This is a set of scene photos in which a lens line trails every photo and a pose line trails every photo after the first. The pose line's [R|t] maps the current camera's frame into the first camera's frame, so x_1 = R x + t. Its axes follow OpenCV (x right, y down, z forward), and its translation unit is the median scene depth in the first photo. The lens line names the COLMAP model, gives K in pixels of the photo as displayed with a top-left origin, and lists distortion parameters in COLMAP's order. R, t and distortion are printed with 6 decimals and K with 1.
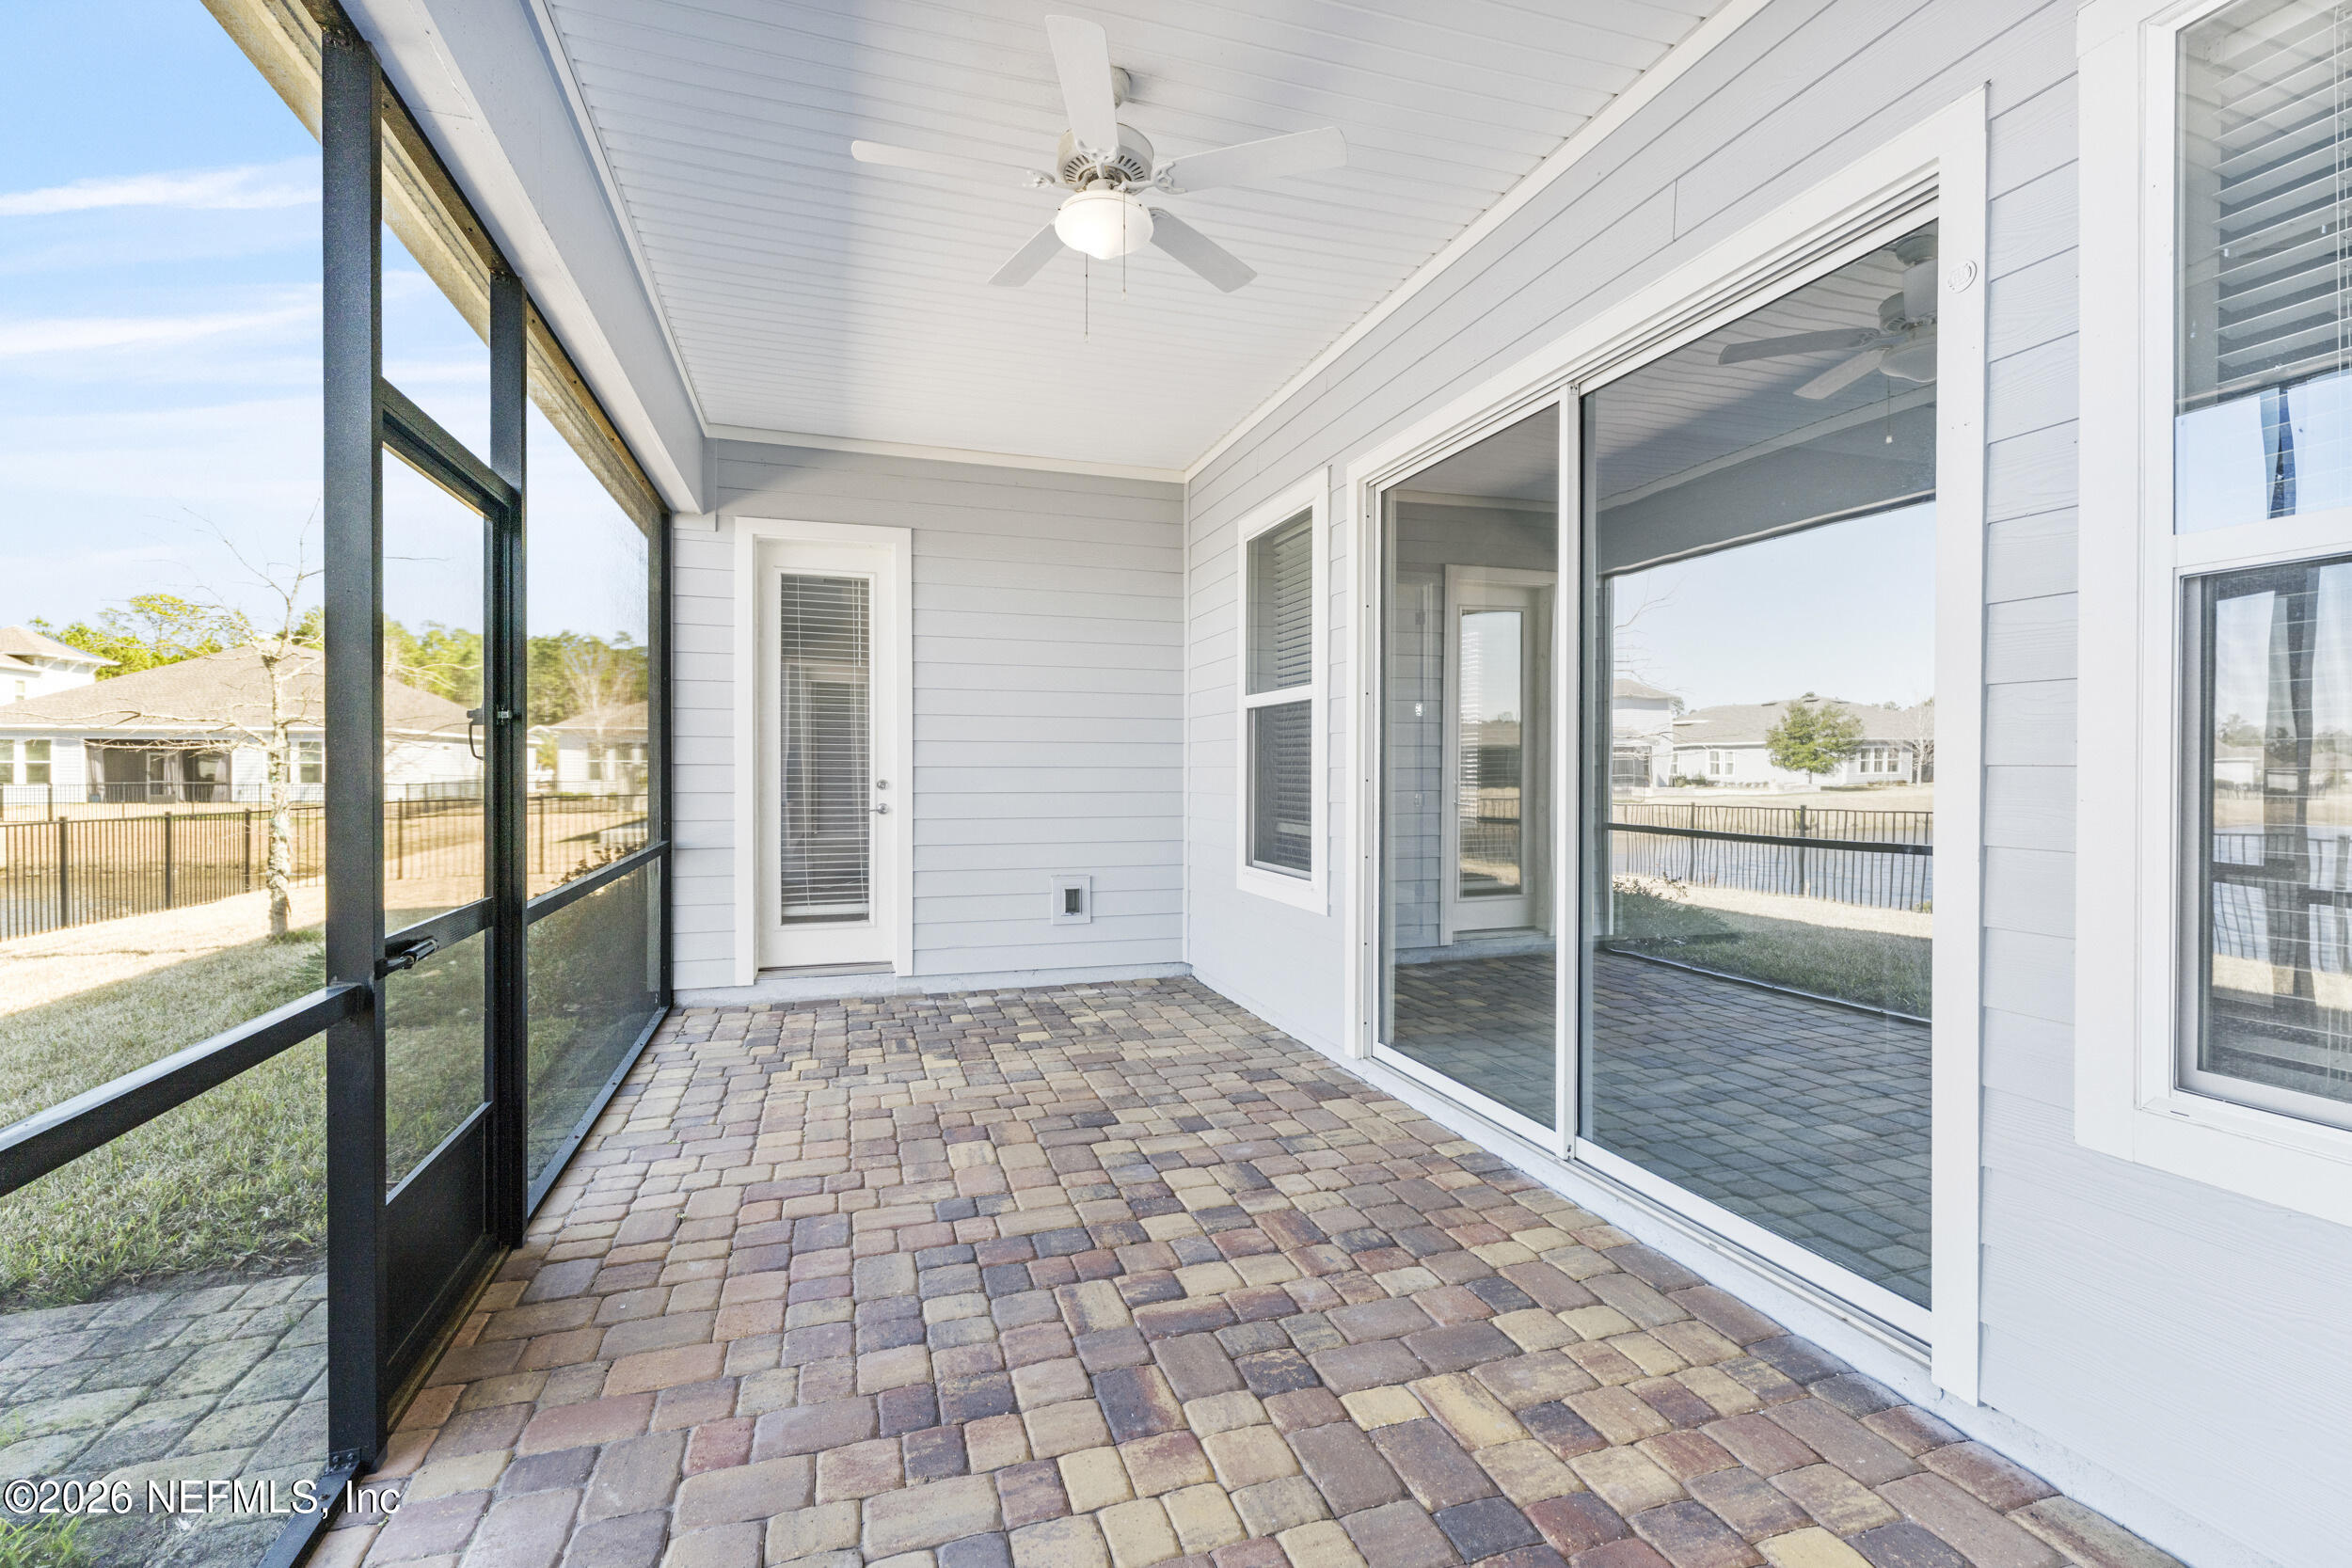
lens RADIAL K [[1087.2, 0, 1180.9], [0, 1087.2, 788.4], [0, 0, 1]] dist [-0.000217, -0.000010]
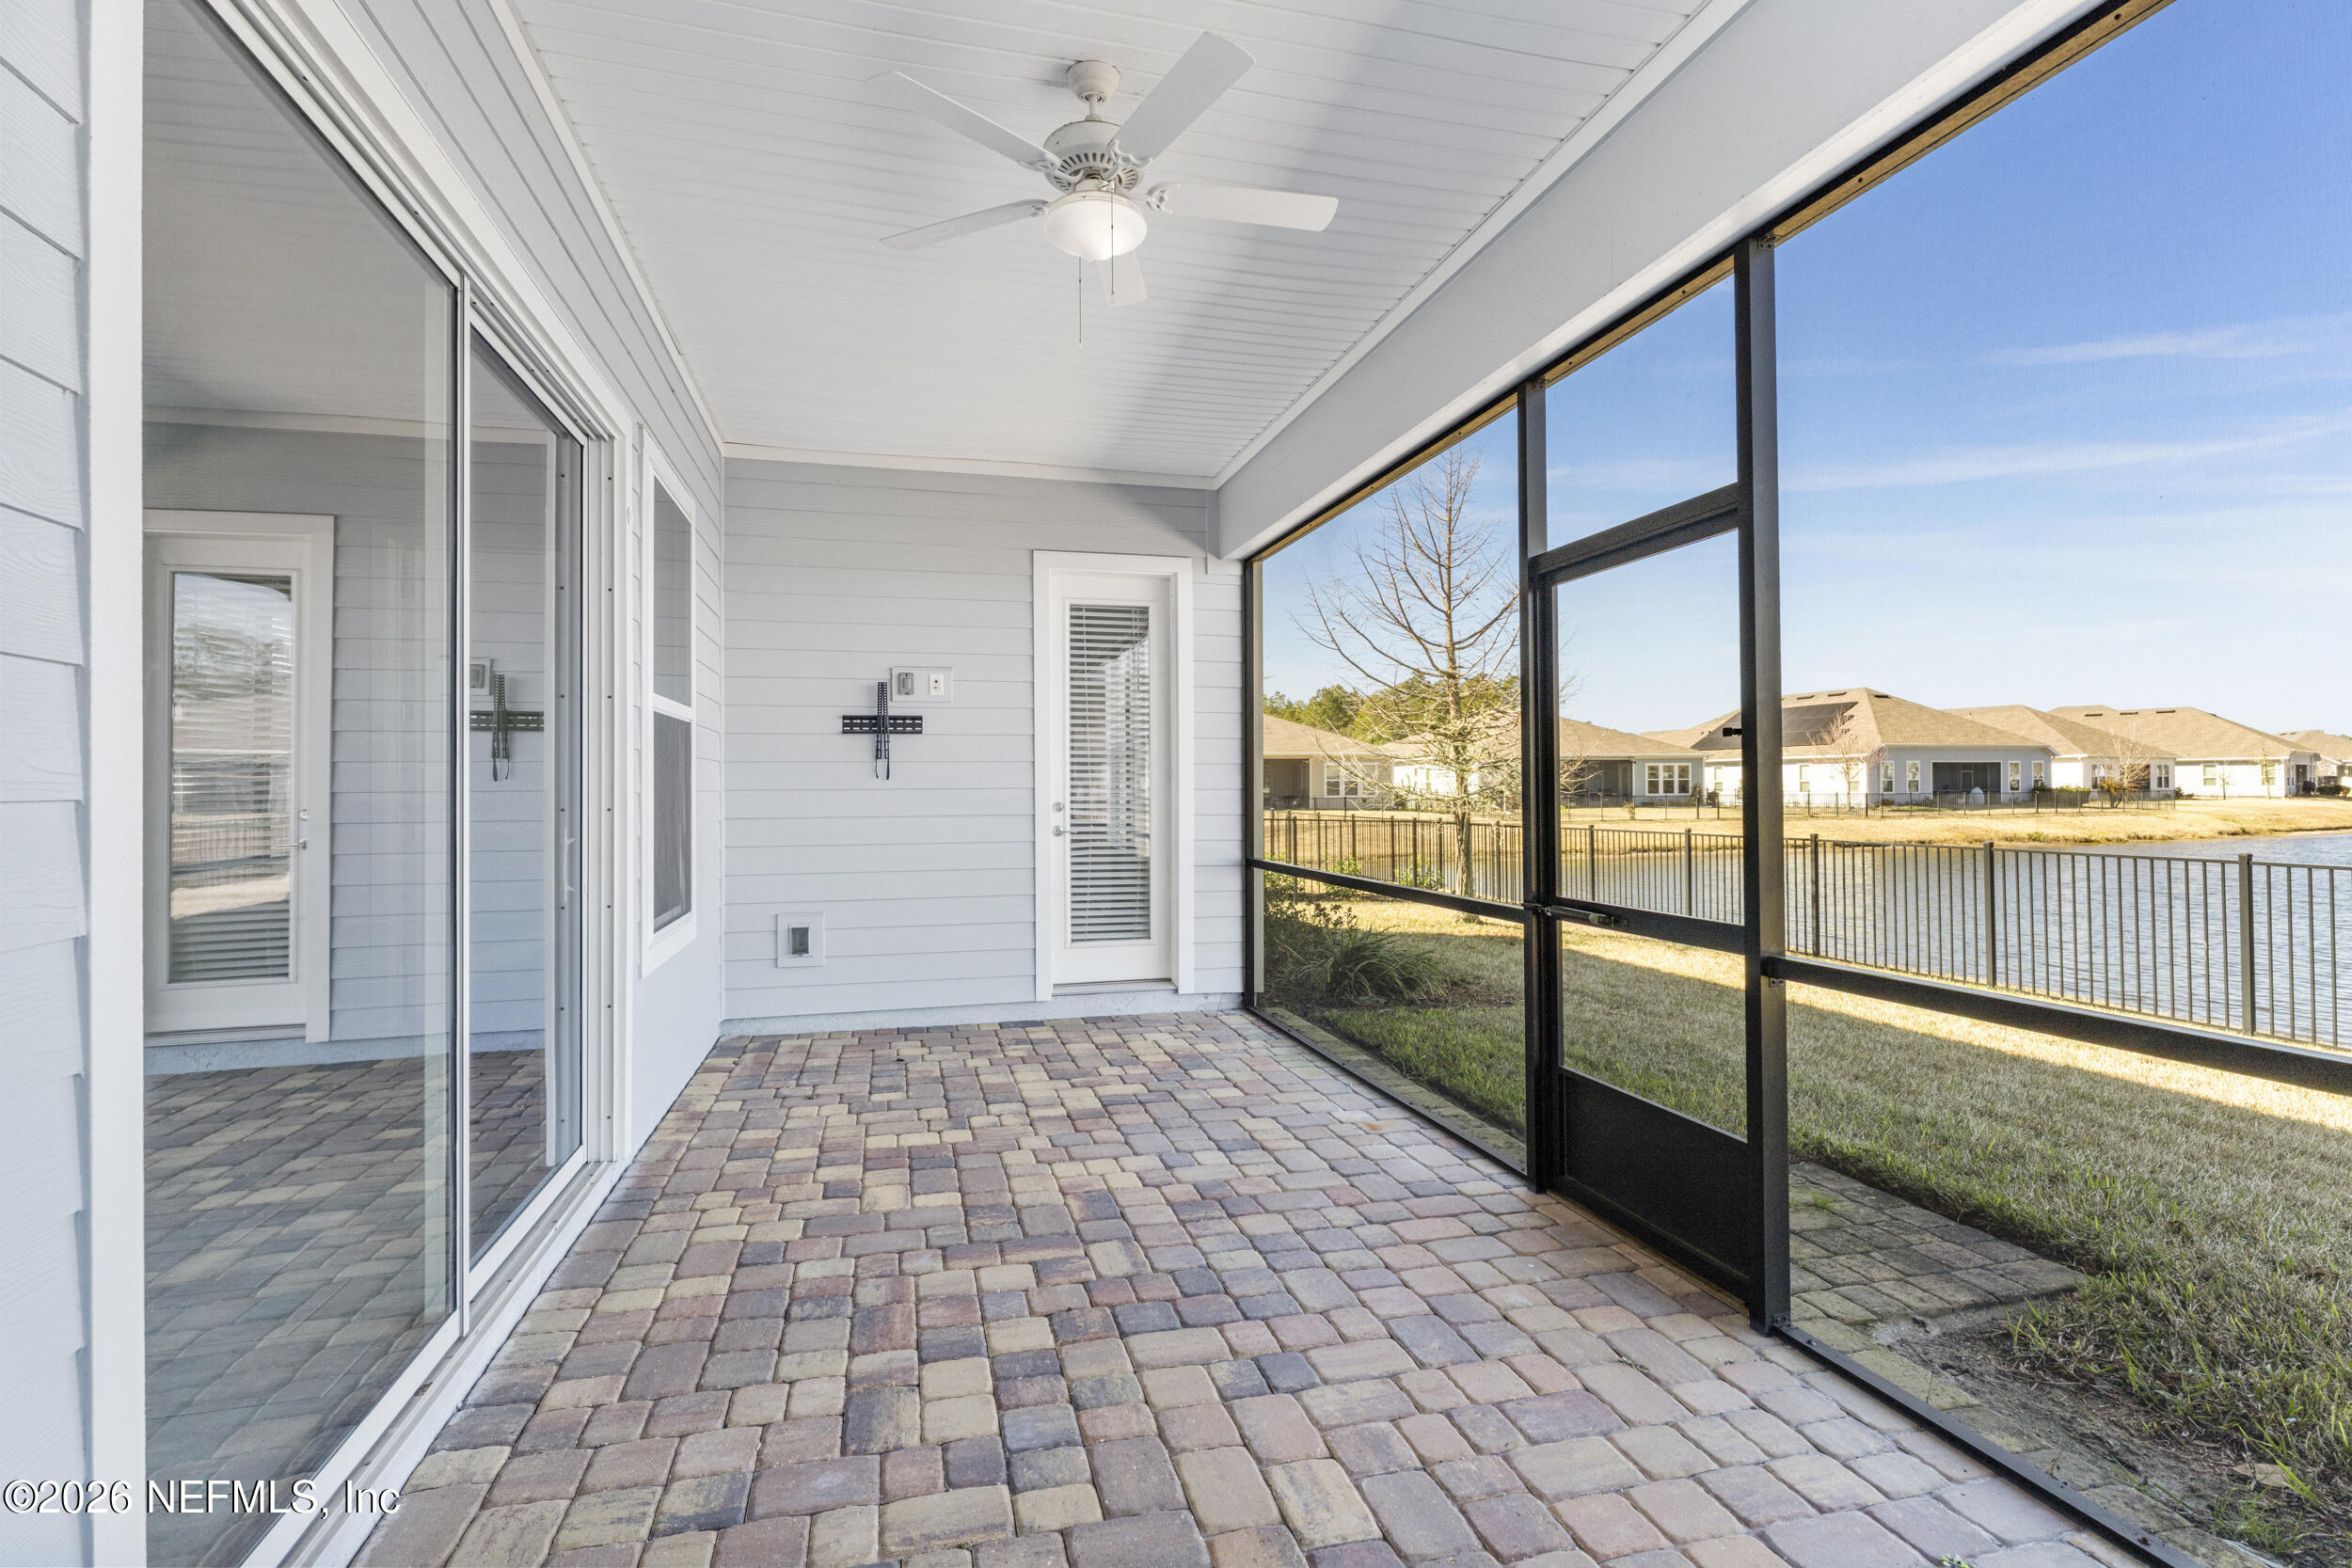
lens RADIAL K [[1087.2, 0, 1173.9], [0, 1087.2, 776.3], [0, 0, 1]] dist [-0.000217, -0.000010]
pose [[-0.998094, 0.006886, 0.061320, -0.199798], [0.007334, 0.999948, 0.007096, -0.040371], [-0.061268, 0.007532, -0.998093, 1.985471]]
